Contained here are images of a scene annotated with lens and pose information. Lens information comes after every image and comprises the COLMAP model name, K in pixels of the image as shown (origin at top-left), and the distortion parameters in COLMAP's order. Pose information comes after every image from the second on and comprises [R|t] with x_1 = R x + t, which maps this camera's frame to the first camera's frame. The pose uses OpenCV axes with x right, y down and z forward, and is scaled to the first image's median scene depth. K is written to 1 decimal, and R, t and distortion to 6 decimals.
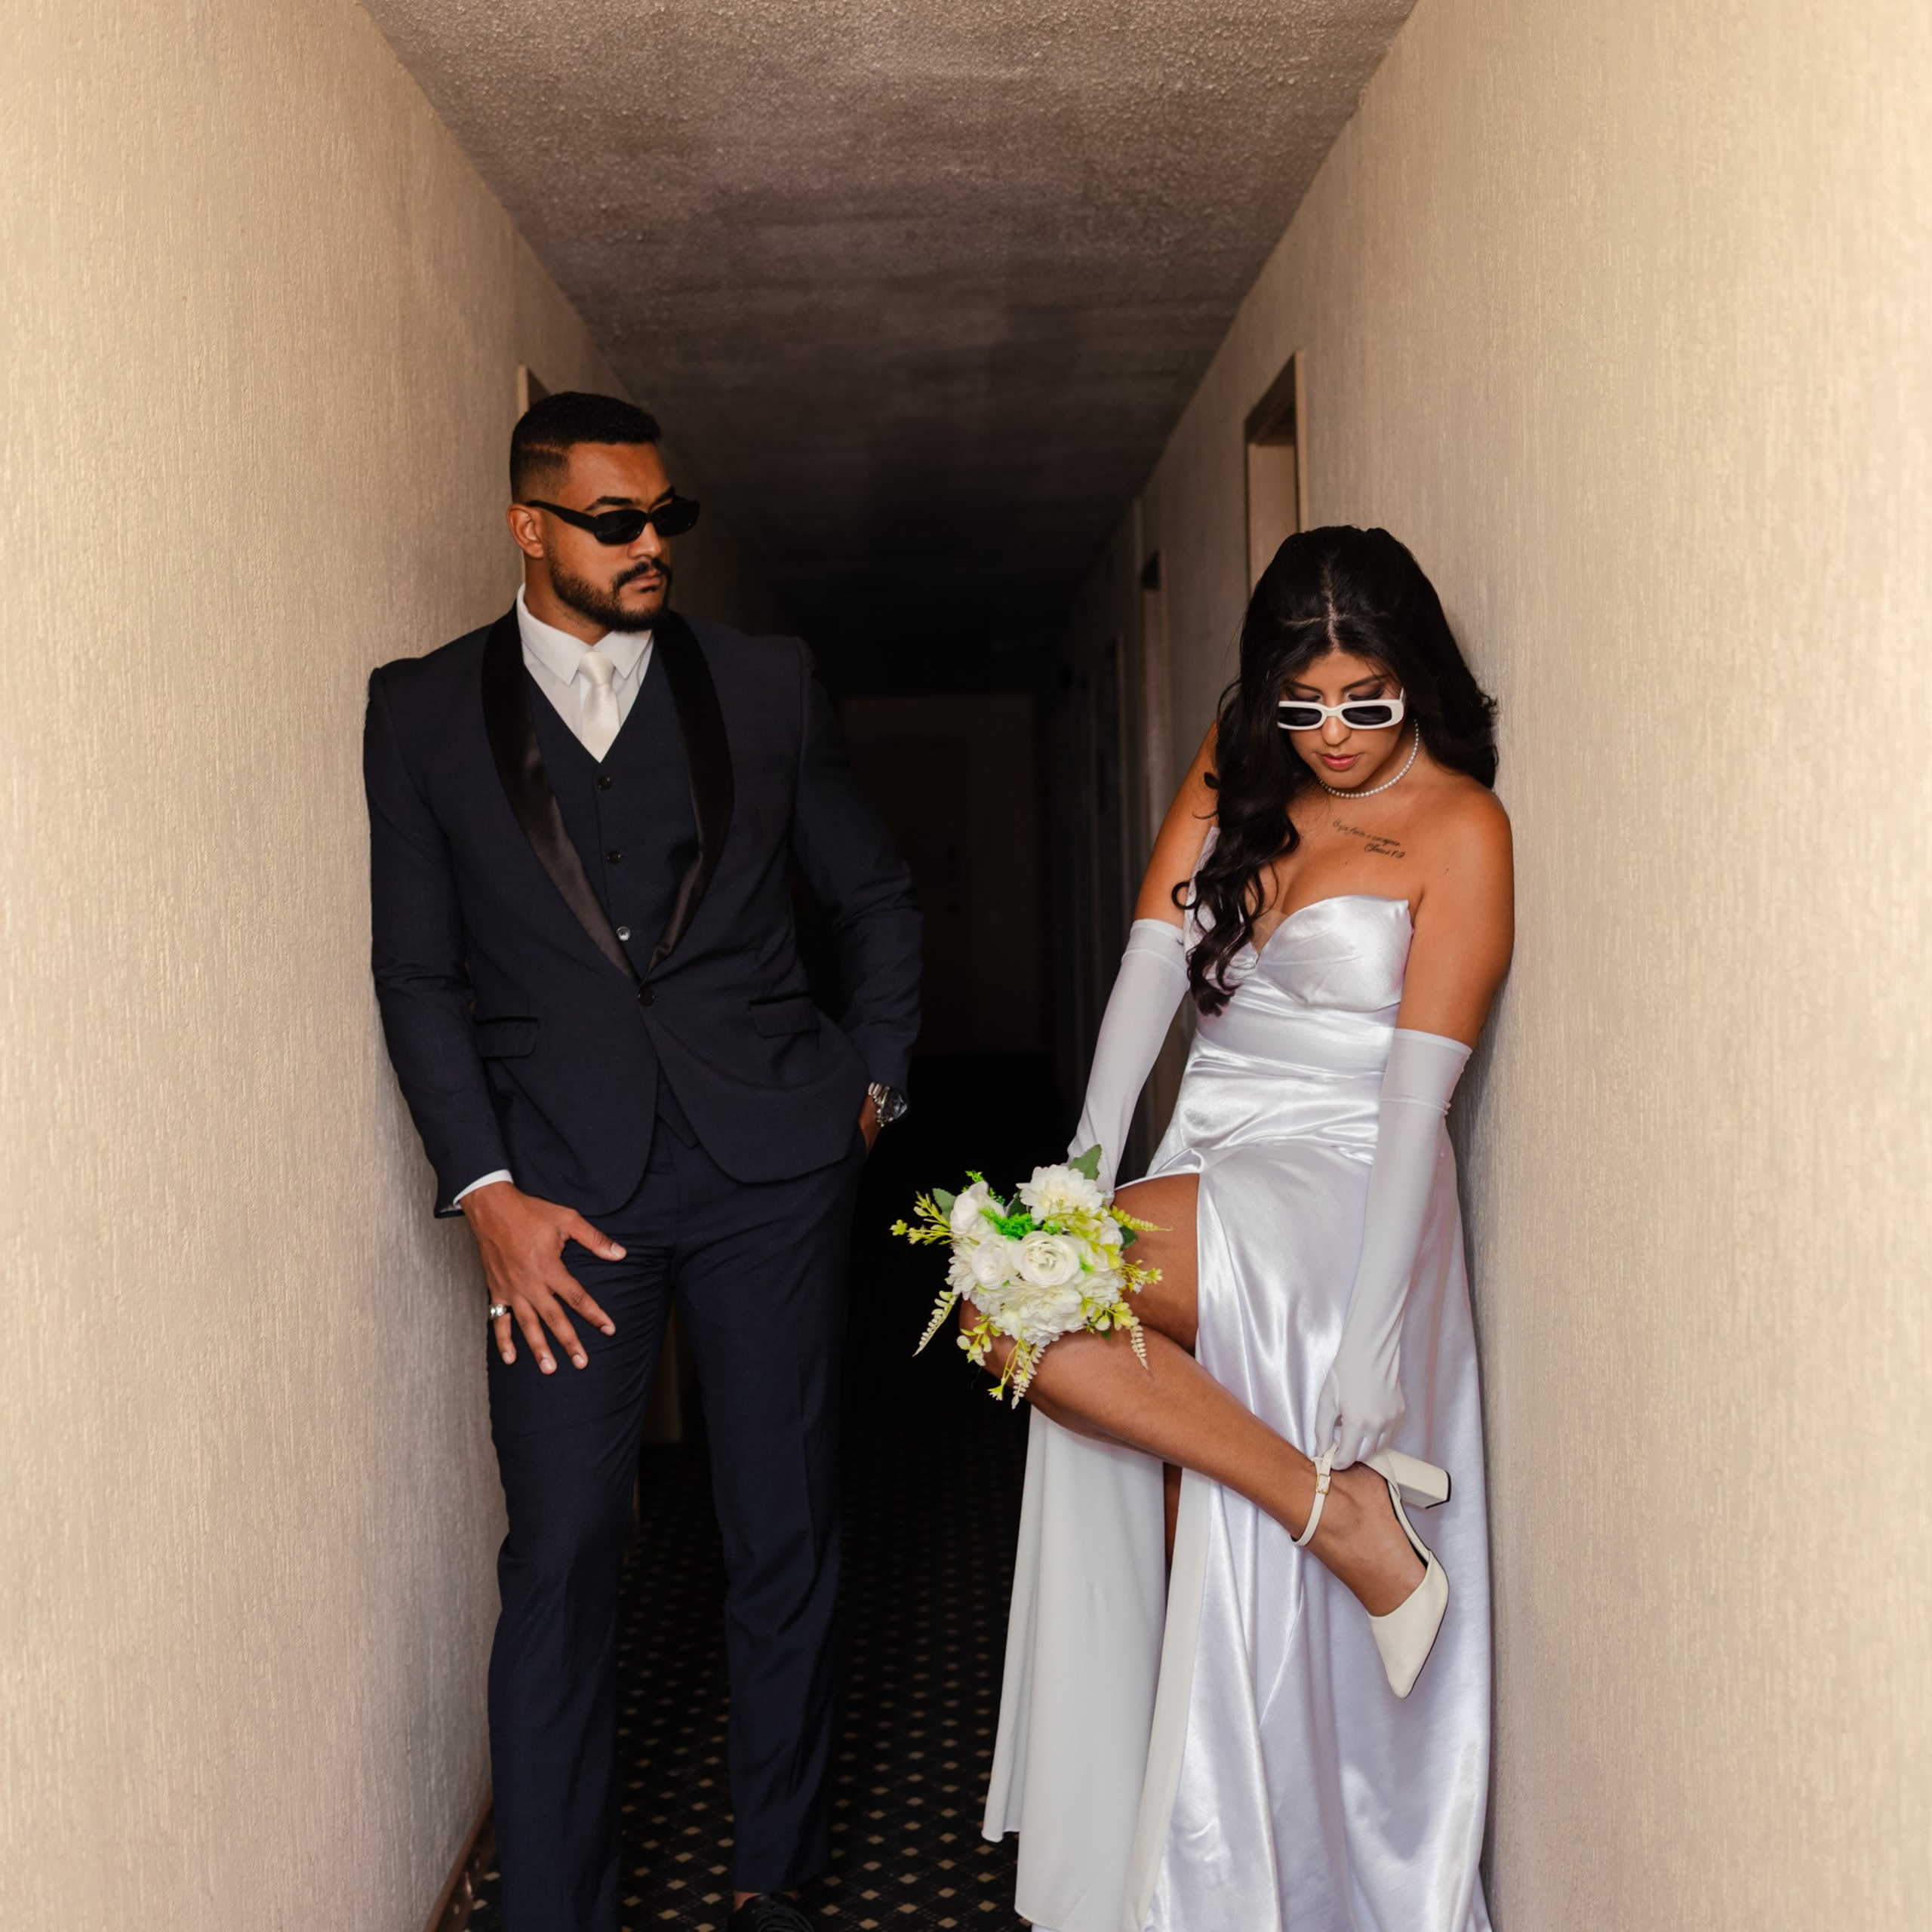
lens RADIAL K [[2871.7, 0, 976.1], [0, 2871.7, 962.6], [0, 0, 1]] dist [0.009956, 0.000000]
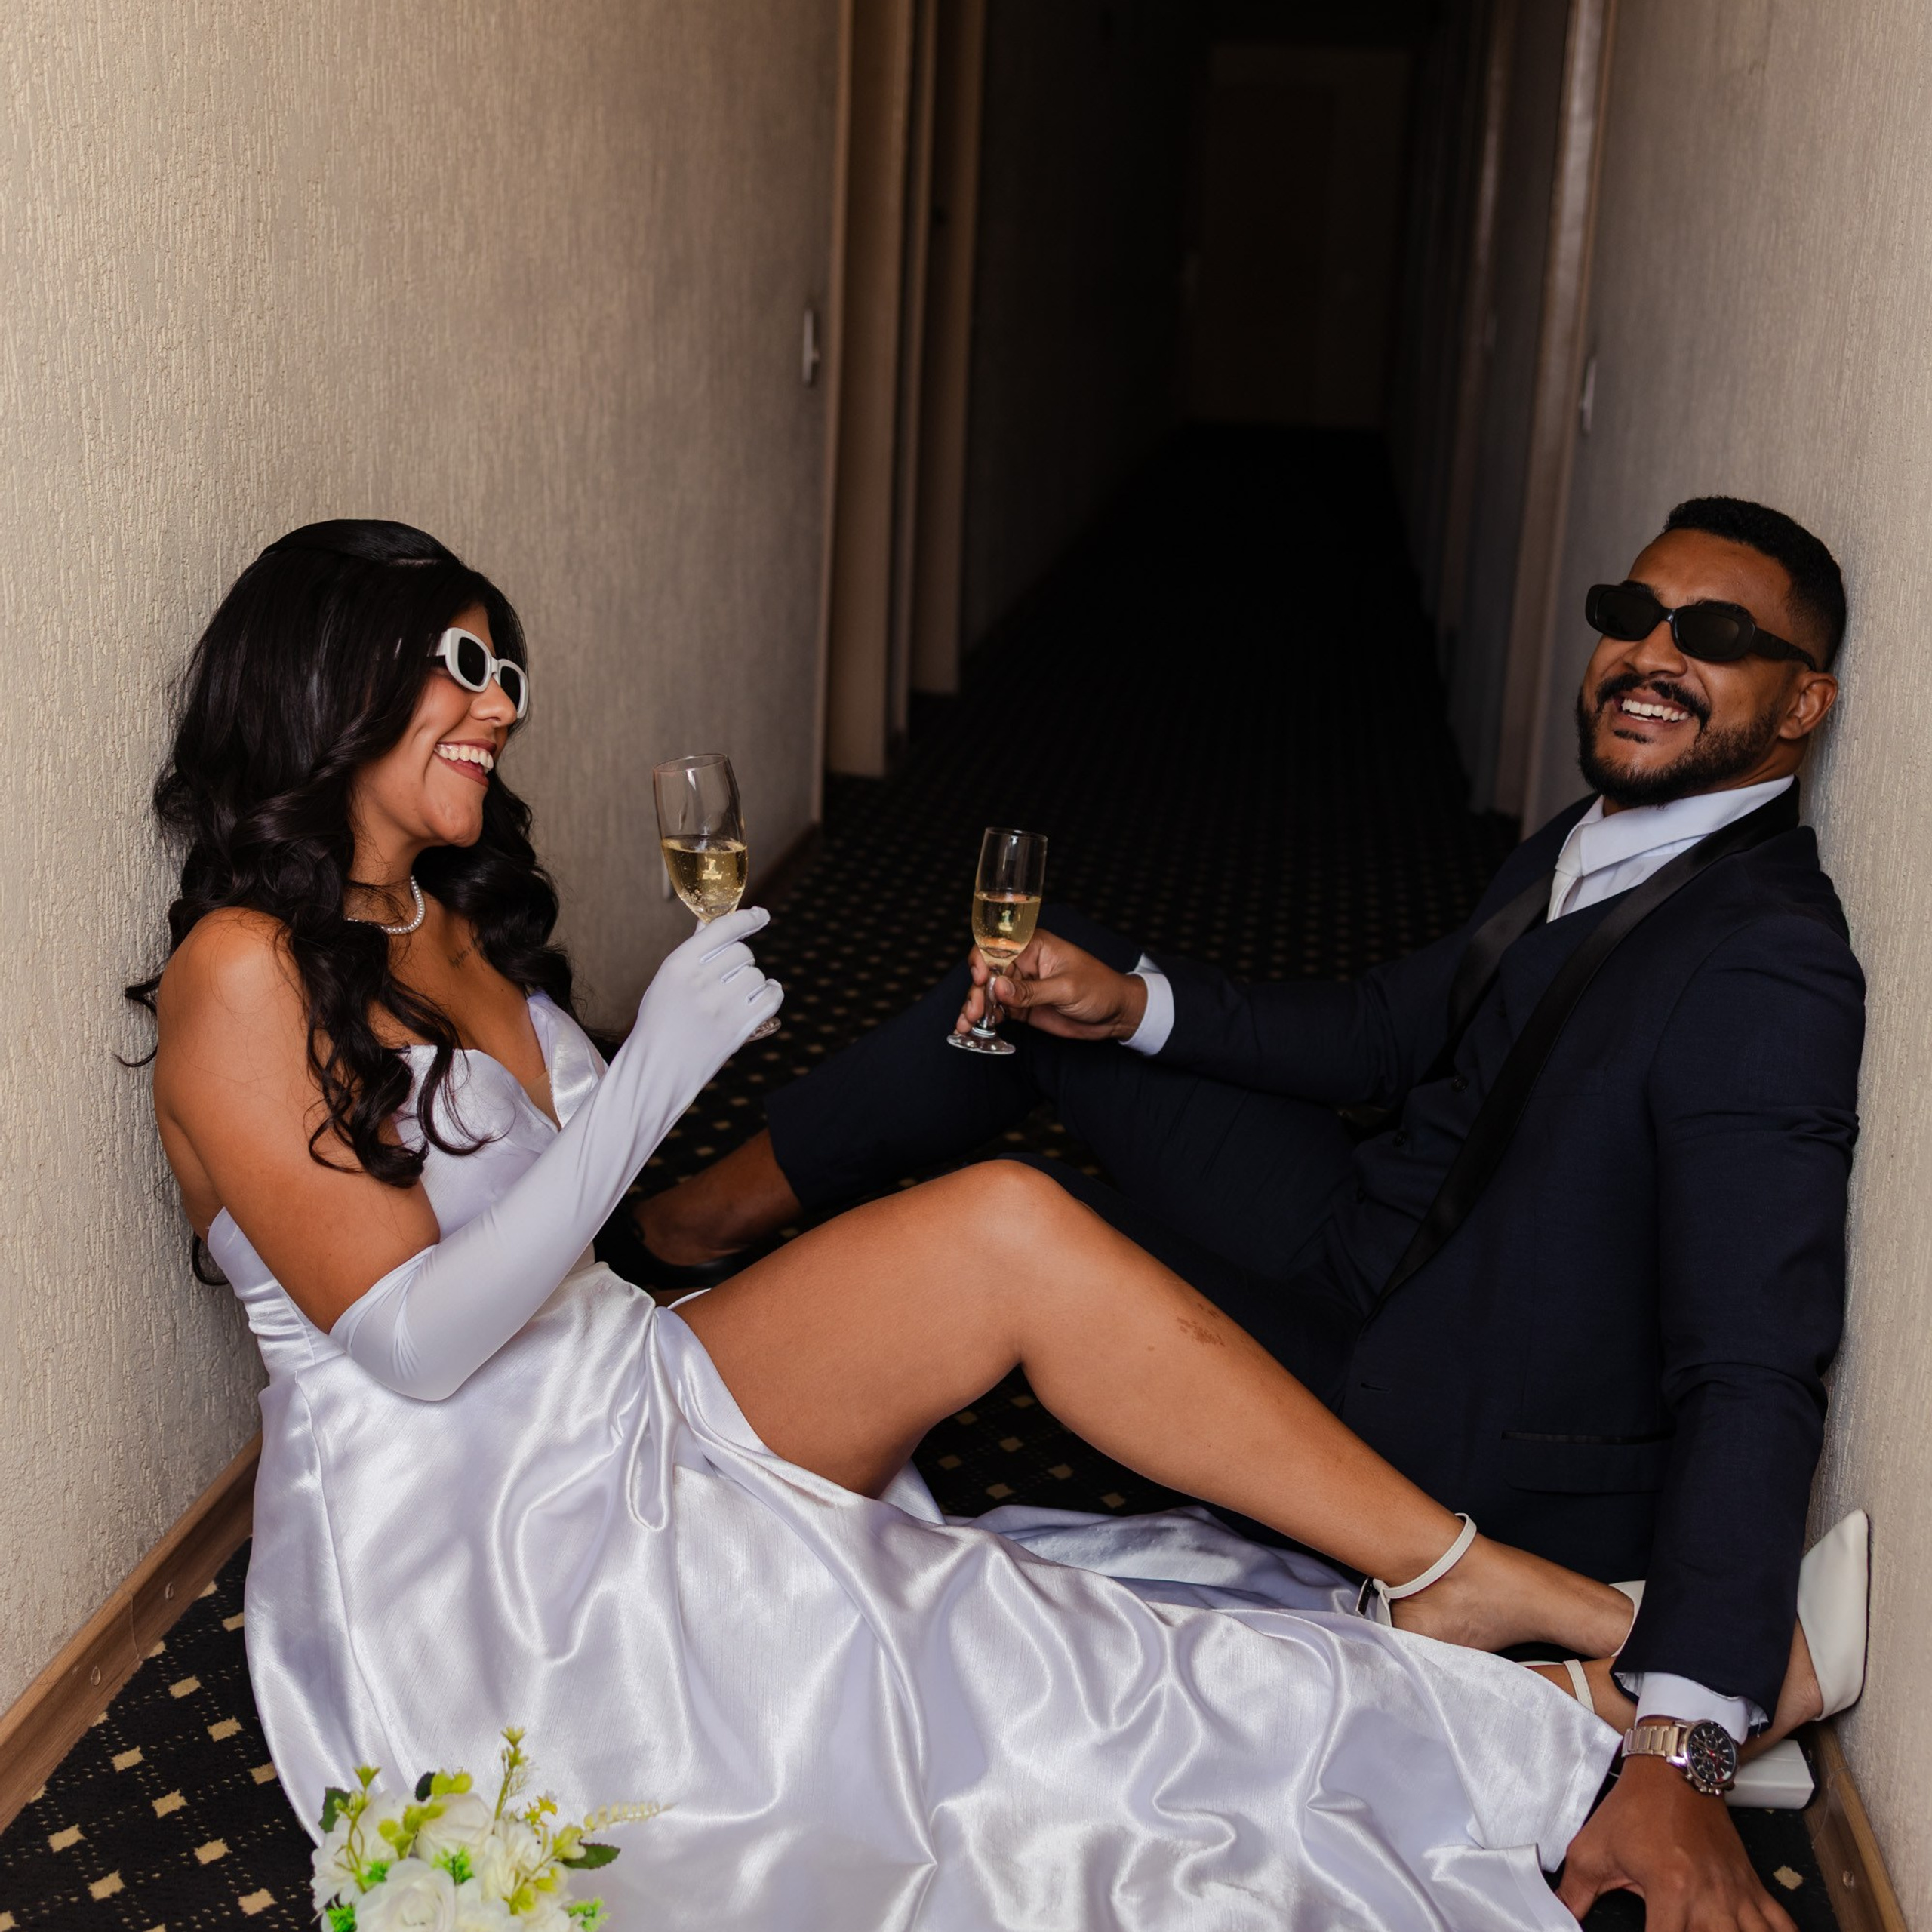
lens RADIAL K [[2871.7, 0, 963.8], [0, 2871.7, 978.2], [0, 0, 1]] dist [0.009956, 0.000000]
pose [[0.988709, 0.102883, -0.108949, 0.075152], [-0.078070, 0.974250, 0.211523, 0.126795], [0.127905, -0.200629, 0.971282, -0.143066]]
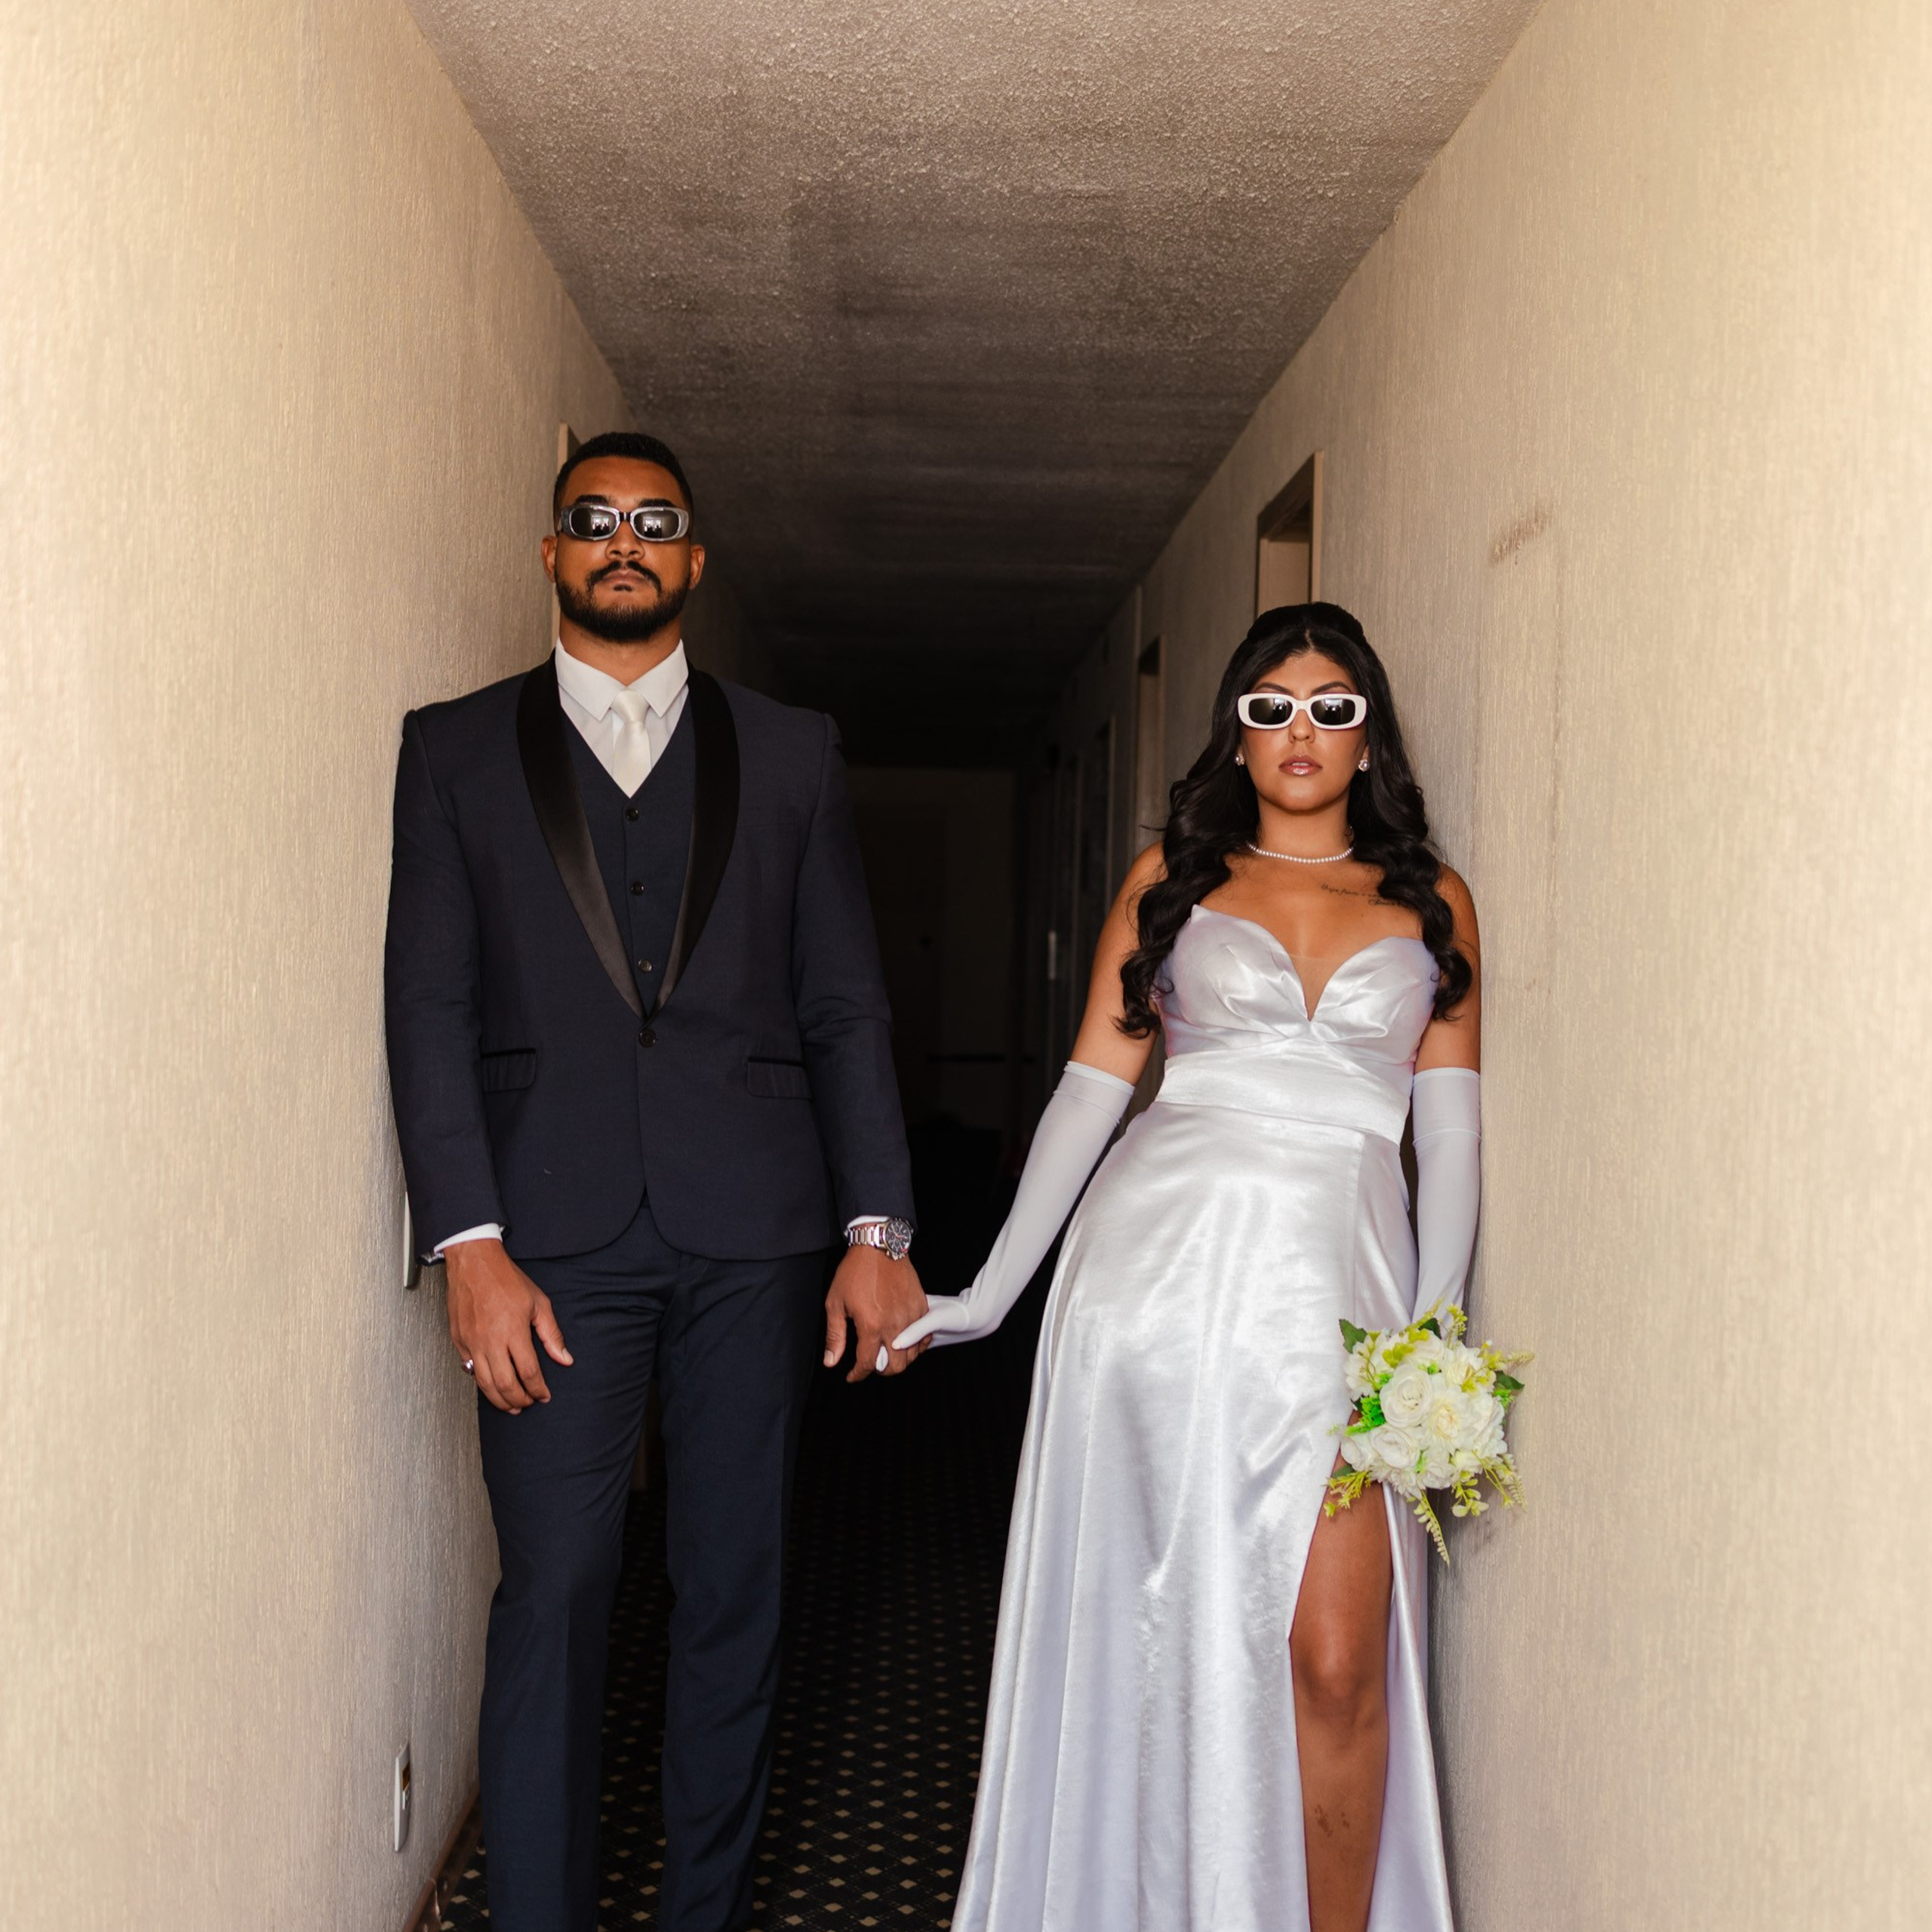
lens RADIAL K [[2871.7, 0, 975.6], [0, 2871.7, 961.8], [0, 0, 1]] dist [0.009956, 0.000000]
pose [[0.998492, 0.053342, 0.012967, -0.028087], [-0.052978, 0.998232, -0.026964, 0.007553], [-0.014383, 0.026236, 0.999552, -0.045060]]
